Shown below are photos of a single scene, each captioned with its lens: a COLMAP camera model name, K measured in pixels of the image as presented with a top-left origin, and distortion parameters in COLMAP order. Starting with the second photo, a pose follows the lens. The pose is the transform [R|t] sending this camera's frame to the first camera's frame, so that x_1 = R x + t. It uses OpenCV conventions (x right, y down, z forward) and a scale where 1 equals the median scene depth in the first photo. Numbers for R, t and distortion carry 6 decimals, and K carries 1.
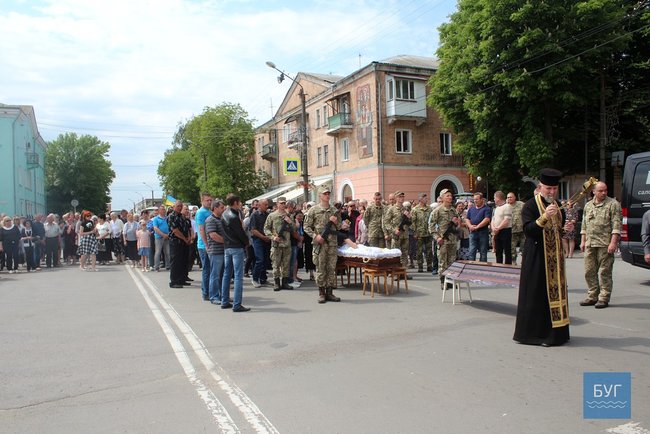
lens RADIAL K [[534.0, 0, 325.0], [0, 534.0, 217.0], [0, 0, 1]] dist [-0.099179, 0.006934]
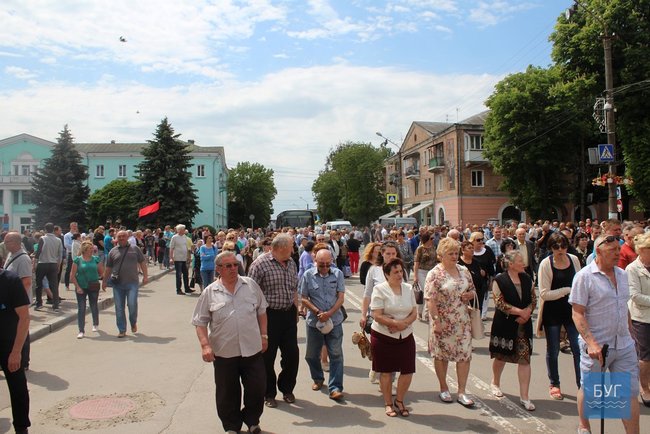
lens RADIAL K [[534.0, 0, 325.0], [0, 534.0, 217.0], [0, 0, 1]] dist [-0.099179, 0.006934]
pose [[0.959859, 0.014680, -0.280098, 0.150523], [-0.021125, 0.999577, -0.020005, -0.004301], [0.279686, 0.025119, 0.959763, -0.438729]]
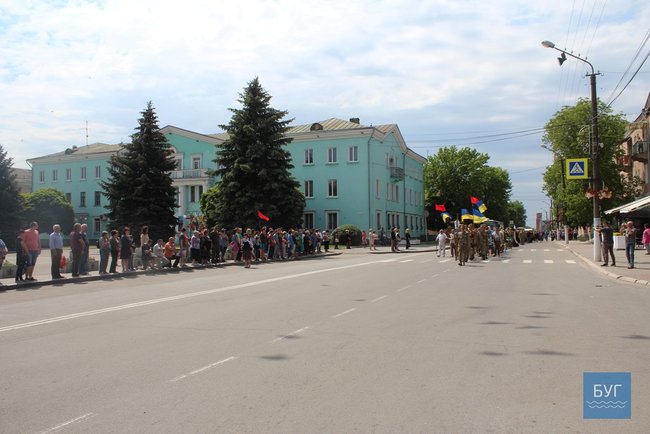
lens RADIAL K [[534.0, 0, 325.0], [0, 534.0, 217.0], [0, 0, 1]] dist [-0.099179, 0.006934]
pose [[0.710376, 0.004292, -0.703809, 0.167297], [-0.017617, 0.999777, -0.011684, -0.007309], [0.703602, 0.020699, 0.710293, 0.158733]]
